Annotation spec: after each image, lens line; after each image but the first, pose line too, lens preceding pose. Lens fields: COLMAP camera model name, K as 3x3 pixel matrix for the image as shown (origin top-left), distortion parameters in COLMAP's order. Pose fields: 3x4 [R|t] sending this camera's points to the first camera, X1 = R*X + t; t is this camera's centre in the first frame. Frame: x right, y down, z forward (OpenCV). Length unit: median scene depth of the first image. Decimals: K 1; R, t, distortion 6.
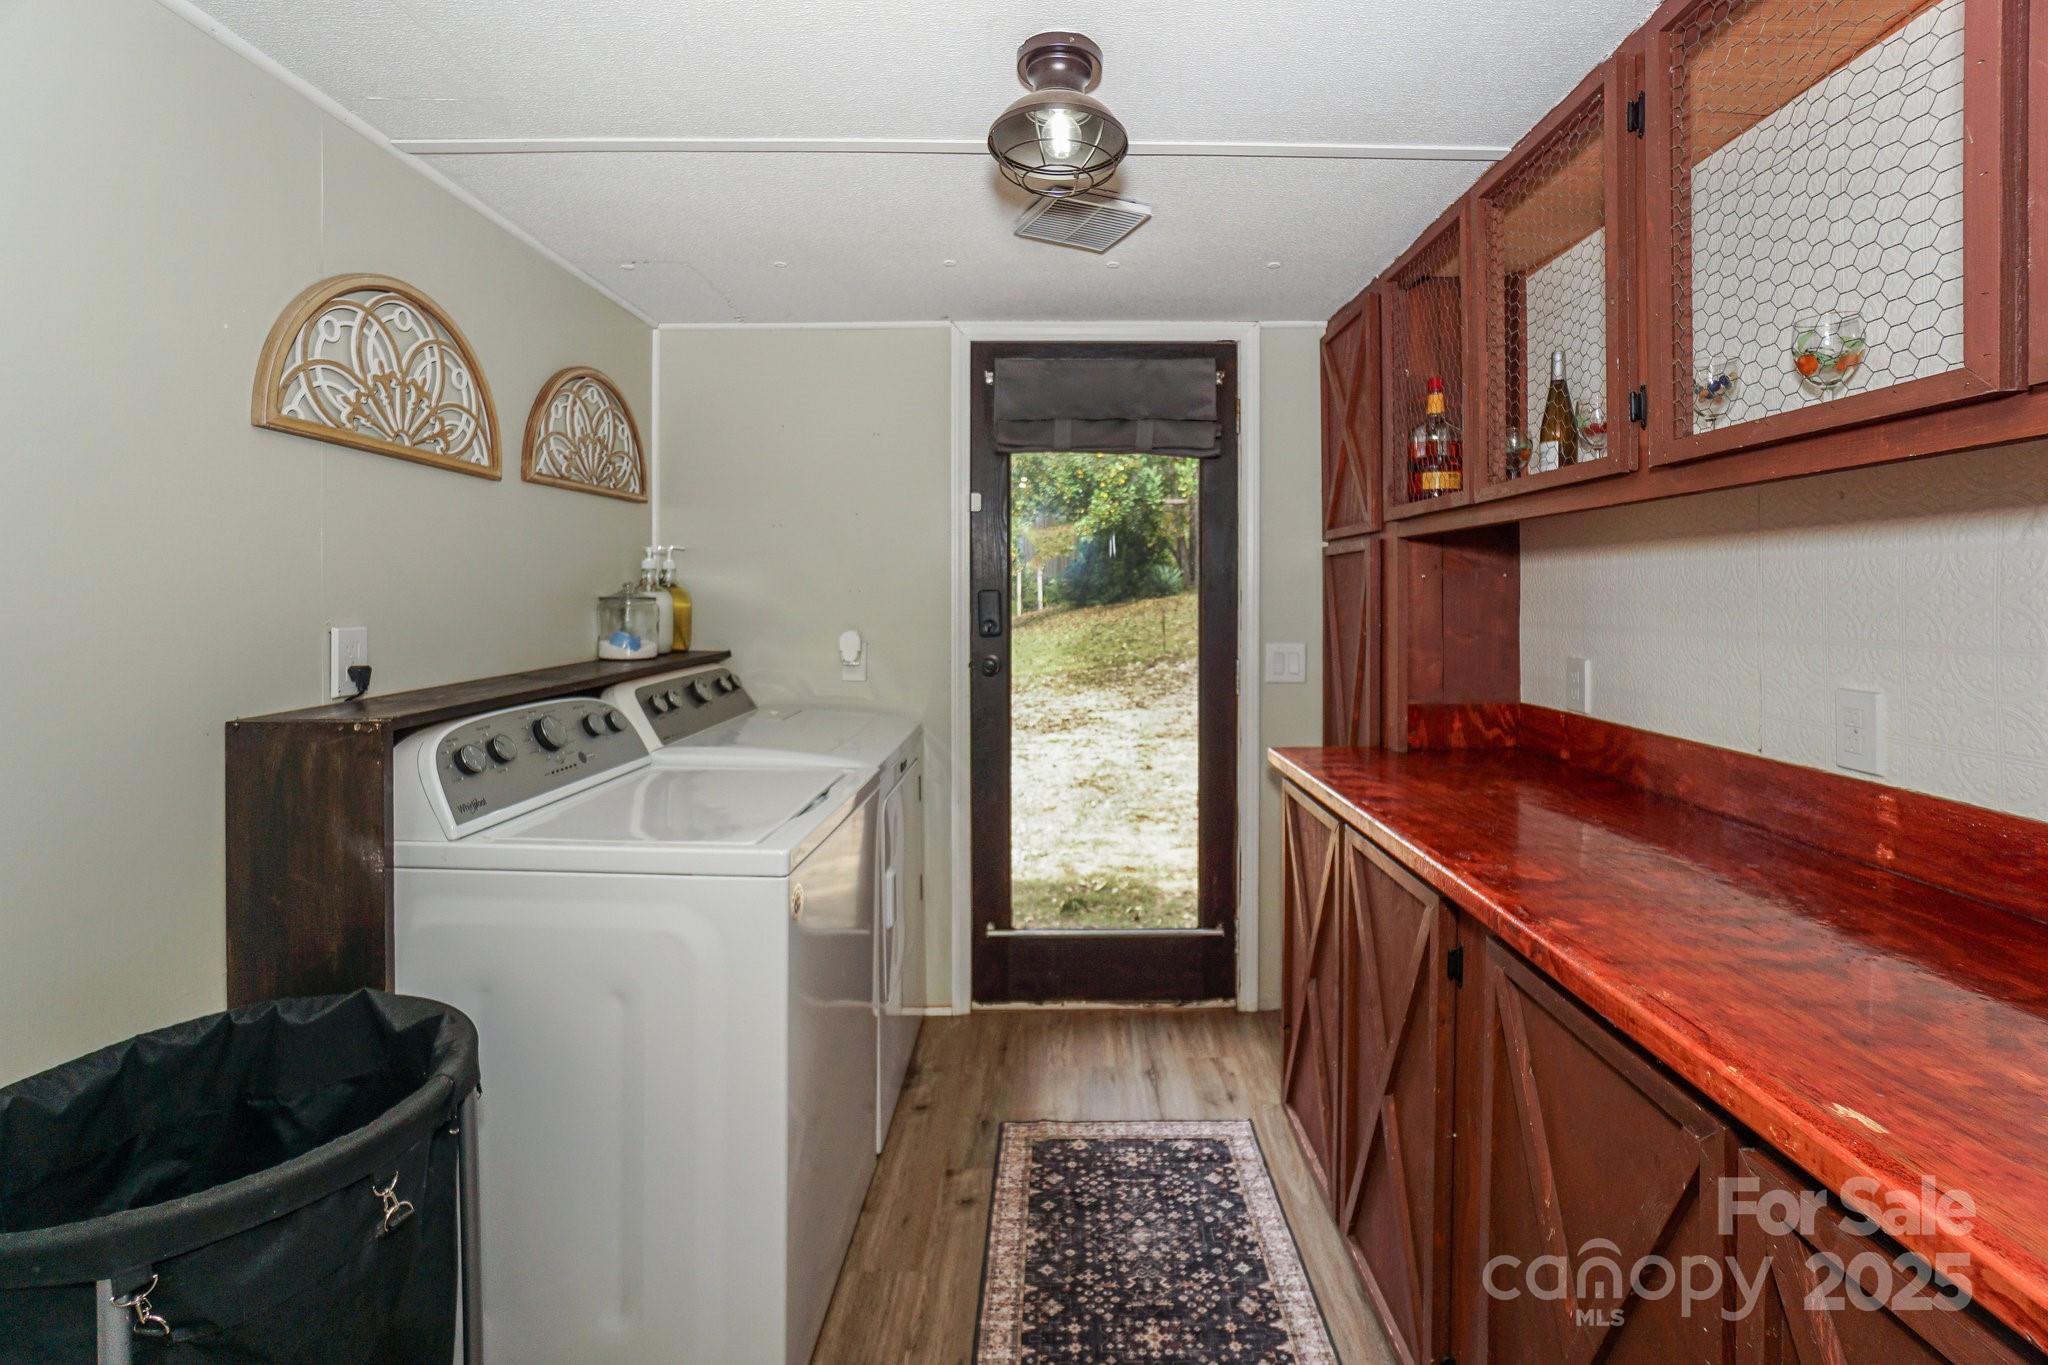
lens RADIAL K [[915.3, 0, 1051.1], [0, 915.3, 575.8], [0, 0, 1]] dist [-0.045685, 0.020411]
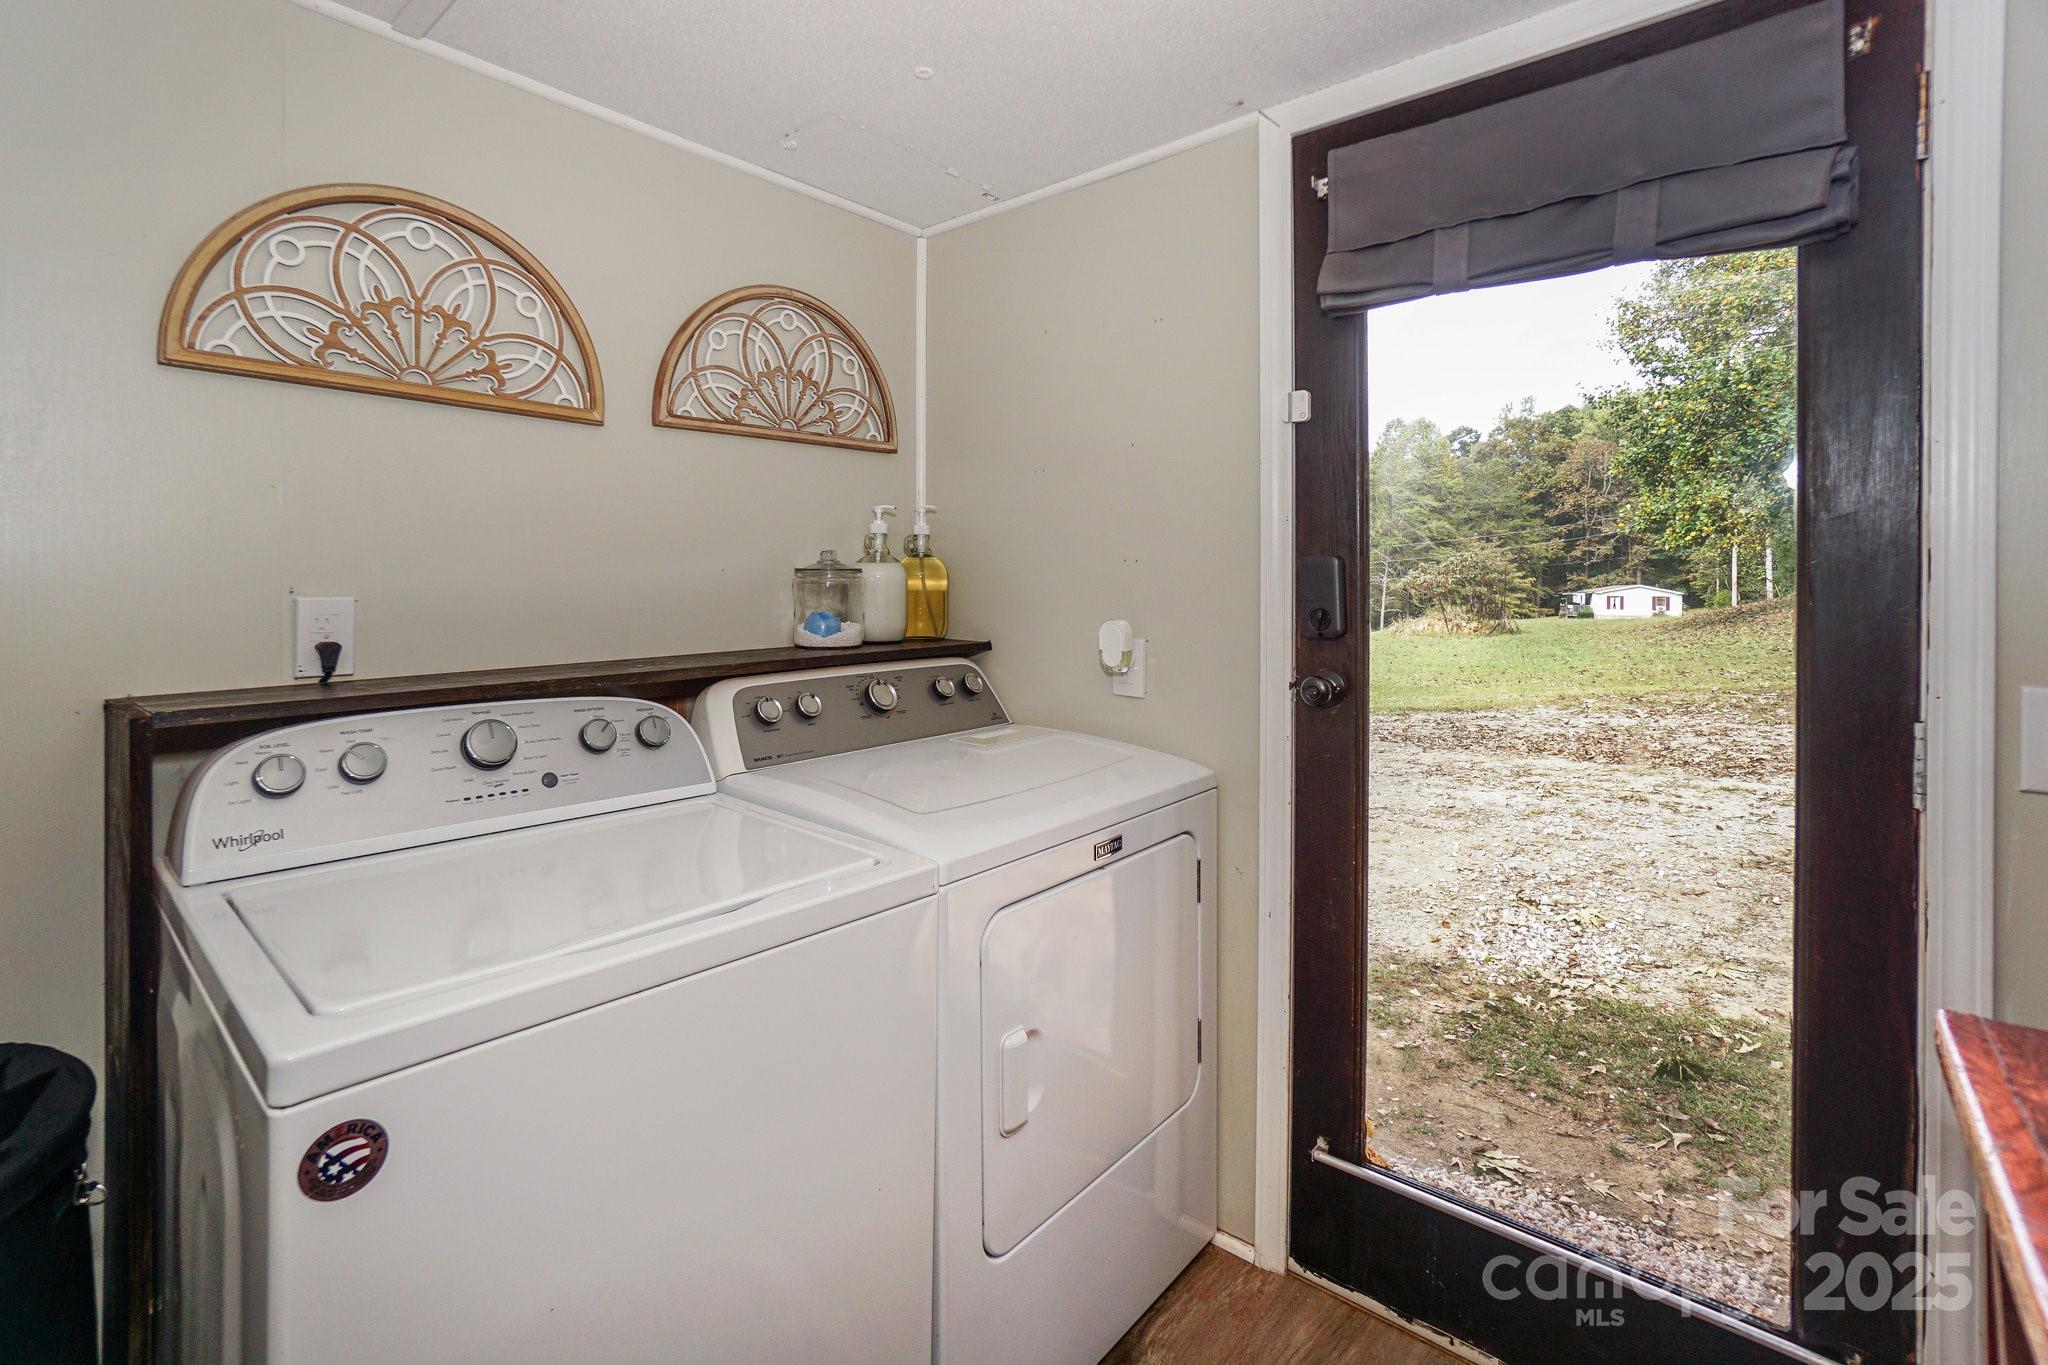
lens RADIAL K [[915.3, 0, 1051.1], [0, 915.3, 575.8], [0, 0, 1]] dist [-0.045685, 0.020411]
pose [[0.758077, 0.000753, -0.652164, 0.176135], [0.008604, 0.999901, 0.011156, 0.019396], [0.652108, -0.014068, 0.757996, 0.465184]]
